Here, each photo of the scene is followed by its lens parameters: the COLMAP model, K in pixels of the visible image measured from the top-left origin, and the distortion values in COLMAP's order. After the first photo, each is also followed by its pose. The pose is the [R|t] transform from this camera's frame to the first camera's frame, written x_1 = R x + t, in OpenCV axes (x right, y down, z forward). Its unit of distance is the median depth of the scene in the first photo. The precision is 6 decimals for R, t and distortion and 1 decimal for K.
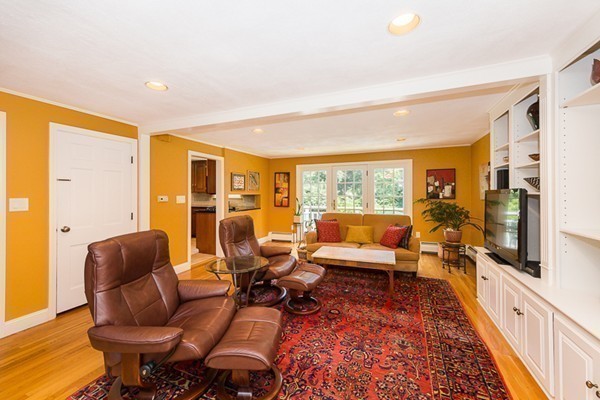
lens RADIAL K [[228.2, 0, 291.3], [0, 228.2, 192.1], [0, 0, 1]] dist [0.003686, -0.000037]
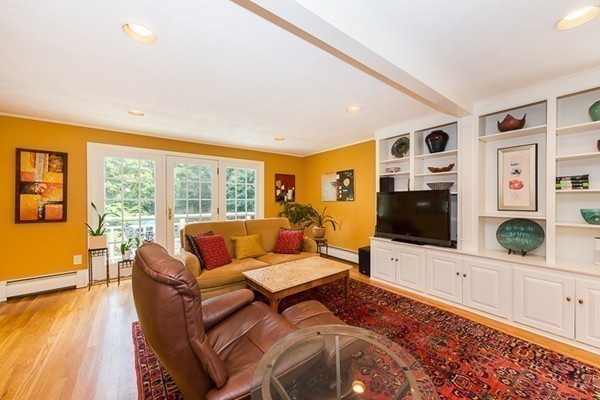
lens RADIAL K [[228.2, 0, 302.3], [0, 228.2, 200.6], [0, 0, 1]] dist [0.003686, -0.000037]
pose [[0.505180, -0.000905, 0.863013, -0.243279], [-0.003569, 0.999989, 0.003138, 0.020822], [-0.863006, -0.004666, 0.505172, 0.375377]]
